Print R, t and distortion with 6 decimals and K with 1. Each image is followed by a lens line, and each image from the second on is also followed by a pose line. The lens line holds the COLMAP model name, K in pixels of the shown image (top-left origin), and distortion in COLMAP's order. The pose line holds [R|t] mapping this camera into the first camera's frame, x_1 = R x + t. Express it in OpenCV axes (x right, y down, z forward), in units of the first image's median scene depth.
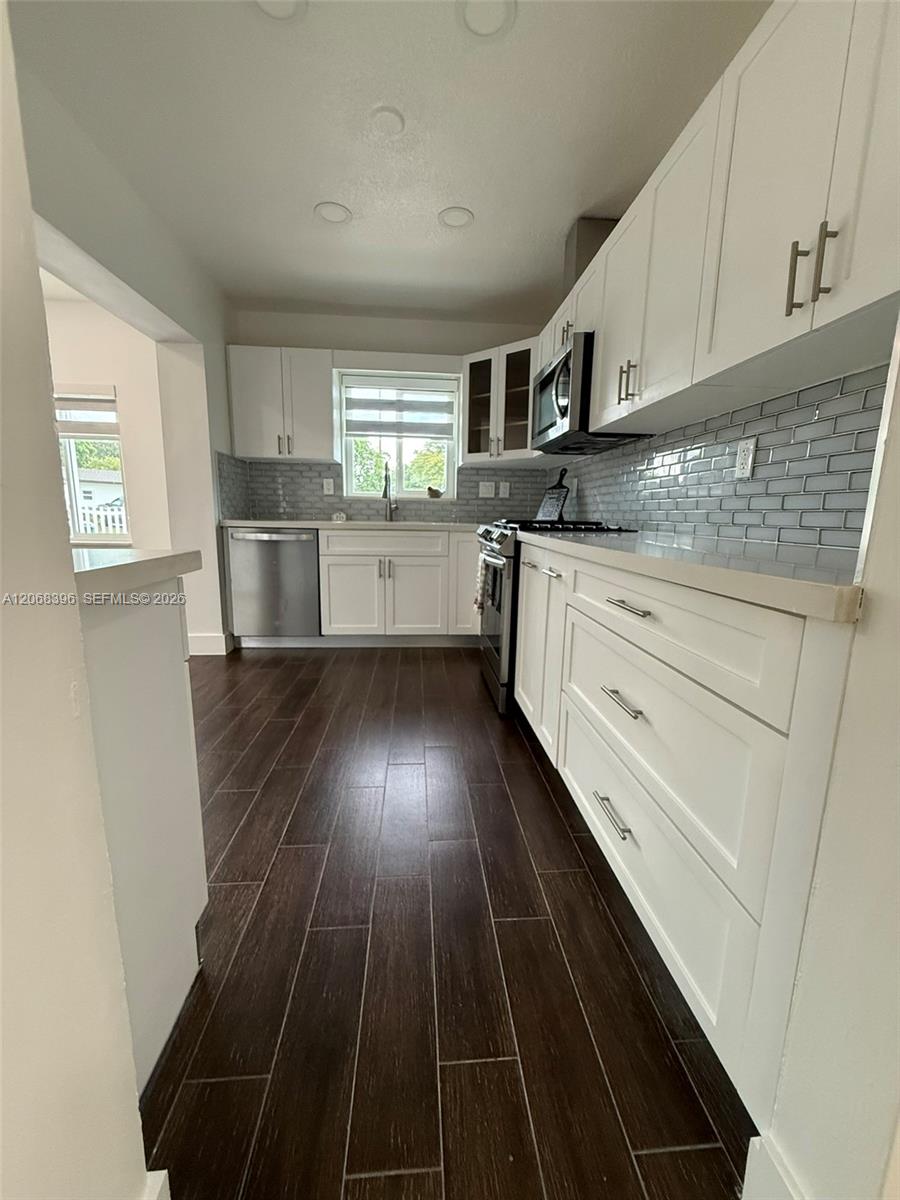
lens RADIAL K [[476.1, 0, 451.0], [0, 476.1, 595.2], [0, 0, 1]] dist [0.000609, -0.000011]
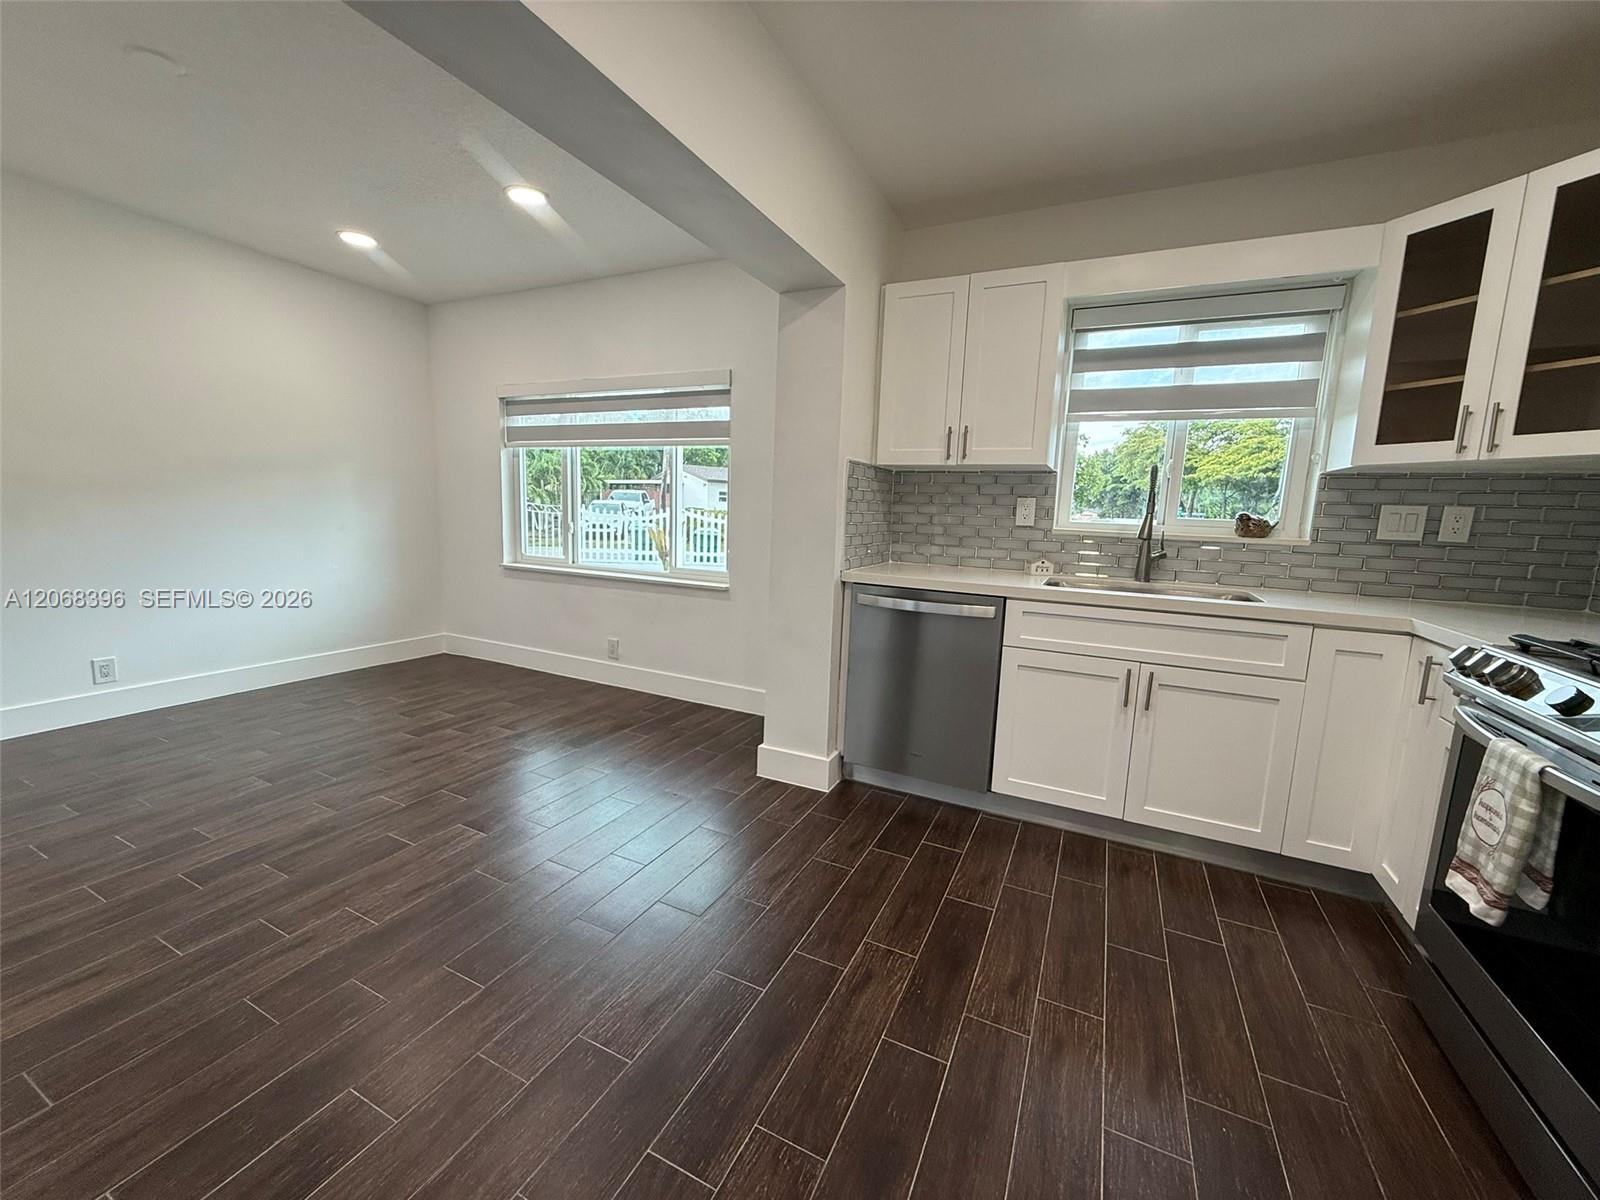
lens RADIAL K [[634.9, 0, 796.3], [0, 634.9, 597.9], [0, 0, 1]] dist [0.000609, -0.000011]
pose [[0.861167, 0.082577, -0.501571, -0.109291], [-0.105088, 0.994322, -0.016729, -0.089464], [0.497341, 0.067116, 0.864955, 0.235343]]
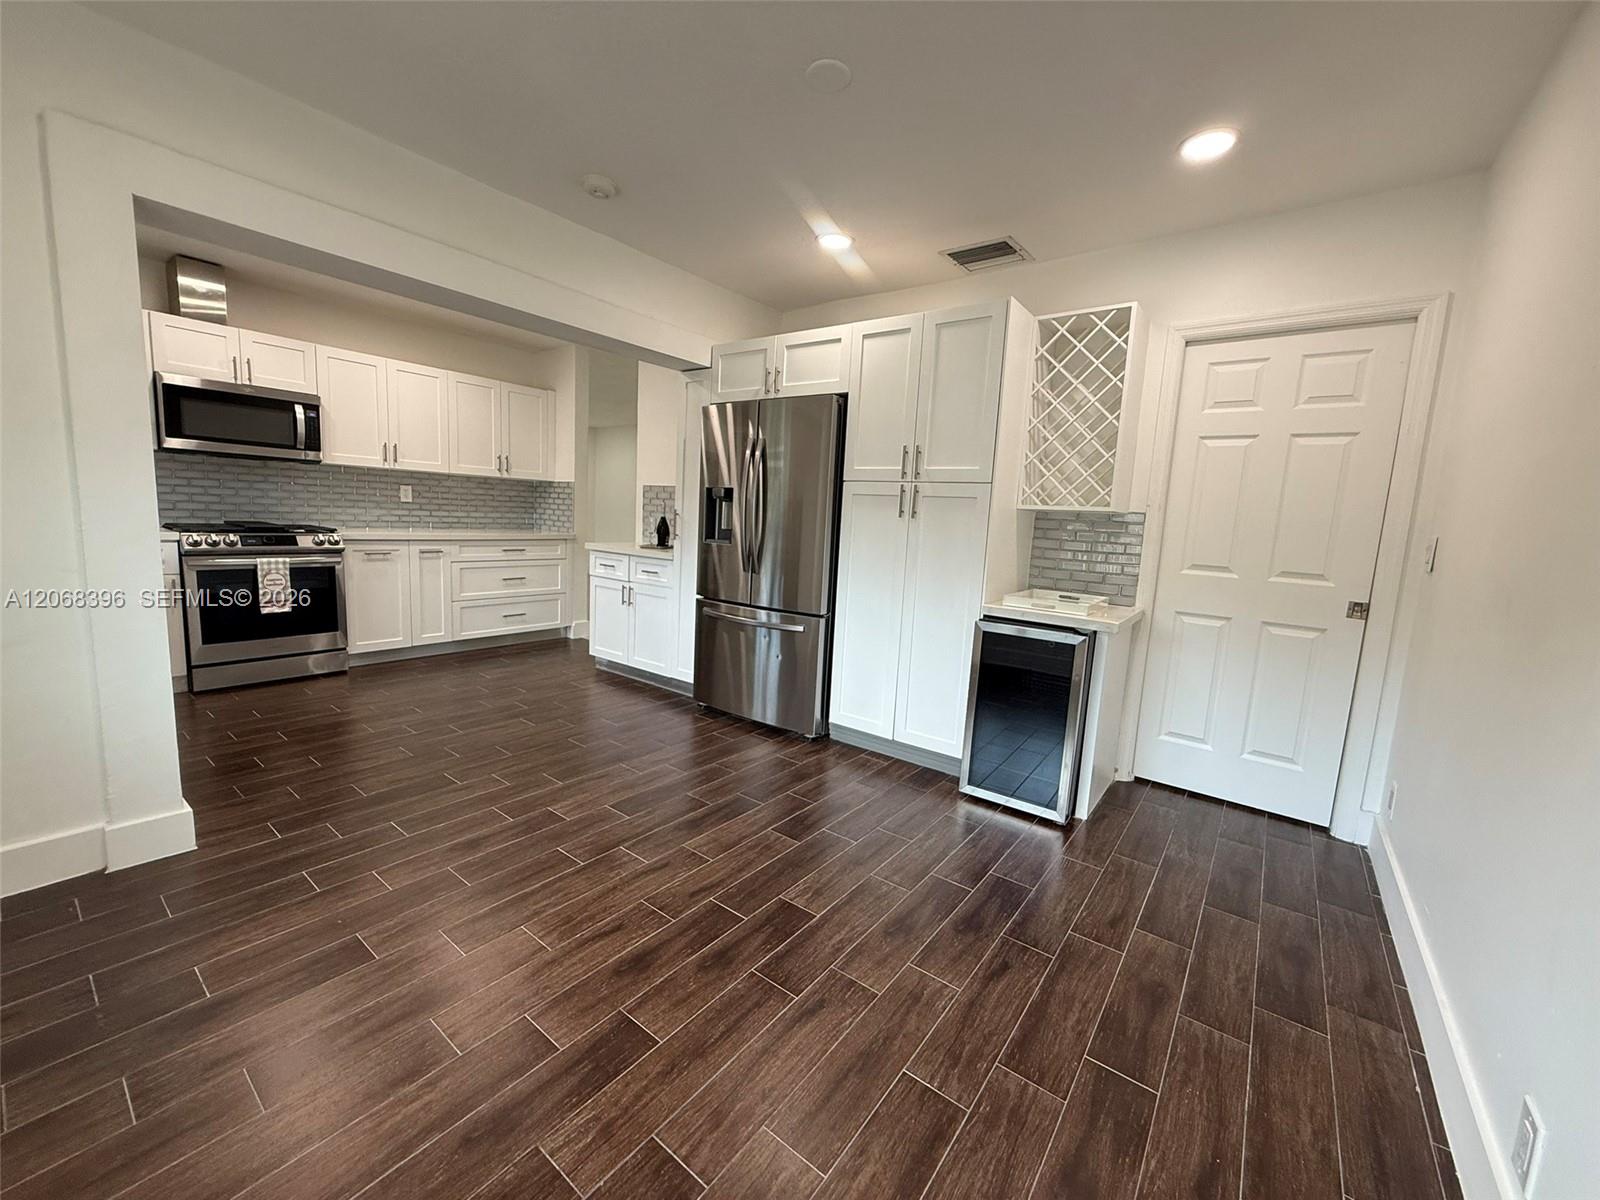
lens RADIAL K [[634.9, 0, 793.1], [0, 634.9, 597.9], [0, 0, 1]] dist [0.000609, -0.000011]
pose [[-0.739539, -0.144395, 0.657444, -1.215707], [0.050815, 0.961957, 0.268435, -0.223749], [-0.671193, 0.231926, -0.704067, 0.854922]]
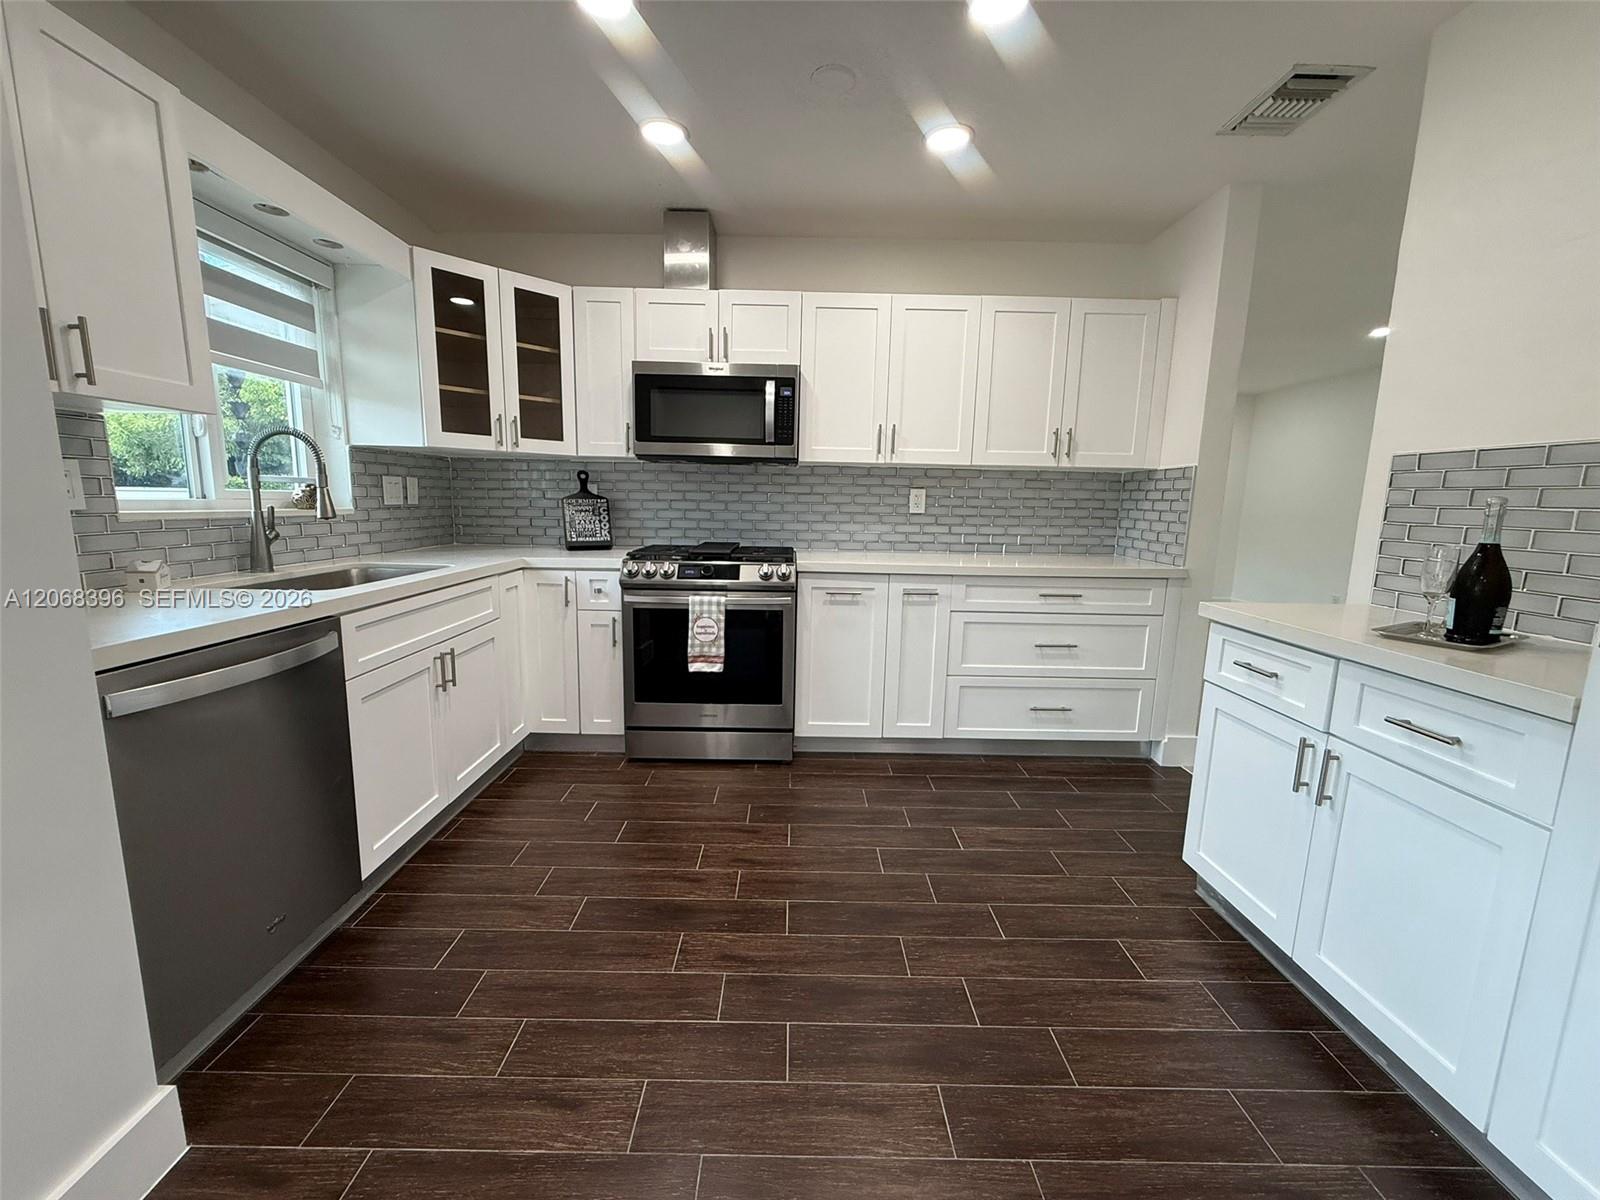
lens RADIAL K [[634.9, 0, 794.3], [0, 634.9, 598.6], [0, 0, 1]] dist [0.000609, -0.000011]
pose [[0.077404, -0.171613, 0.982119, -0.645591], [0.152796, 0.975479, 0.158411, -0.153928], [-0.985222, 0.137803, 0.101728, 0.518694]]
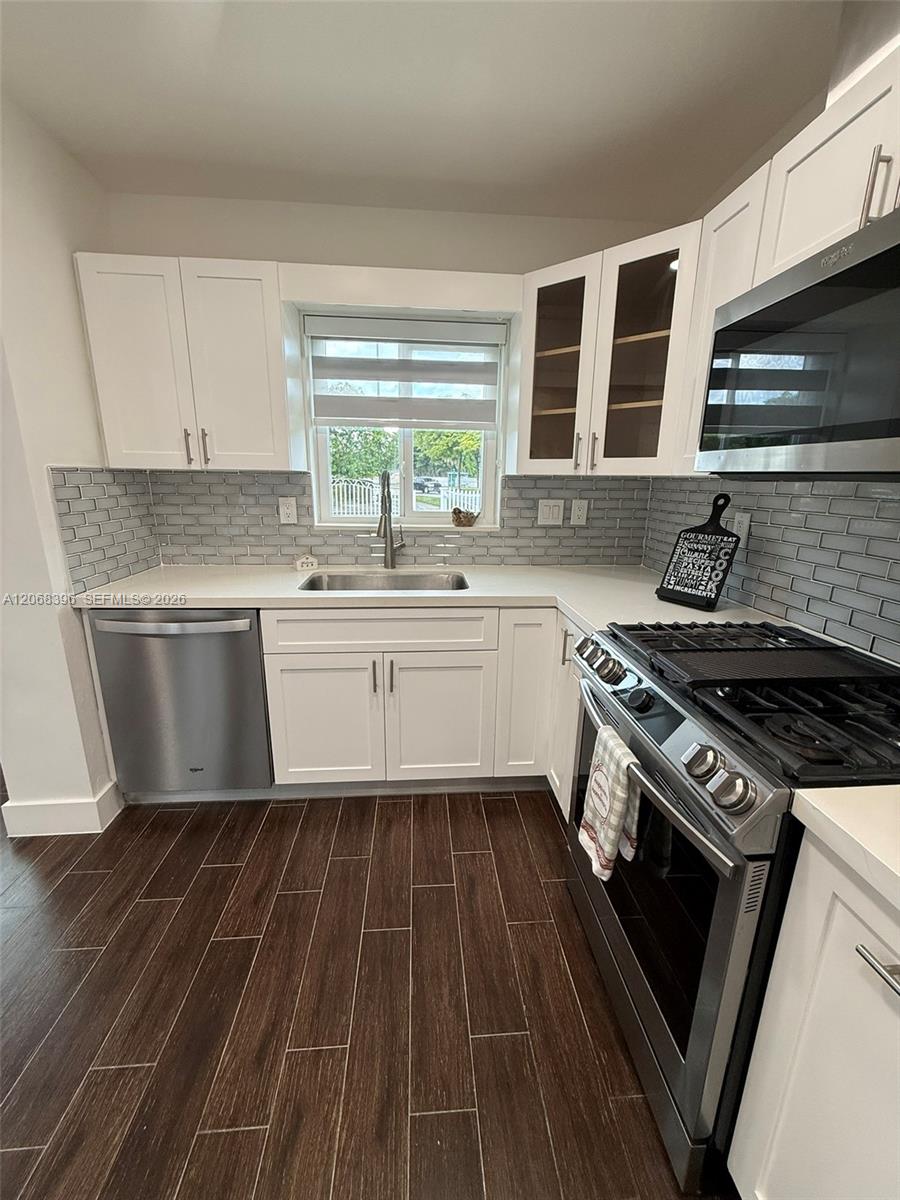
lens RADIAL K [[476.1, 0, 451.2], [0, 476.1, 595.8], [0, 0, 1]] dist [0.000609, -0.000011]
pose [[0.999991, -0.003404, -0.002457, -0.052162], [0.003573, 0.997335, 0.072875, -0.167770], [0.002202, -0.072883, 0.997338, 0.404687]]
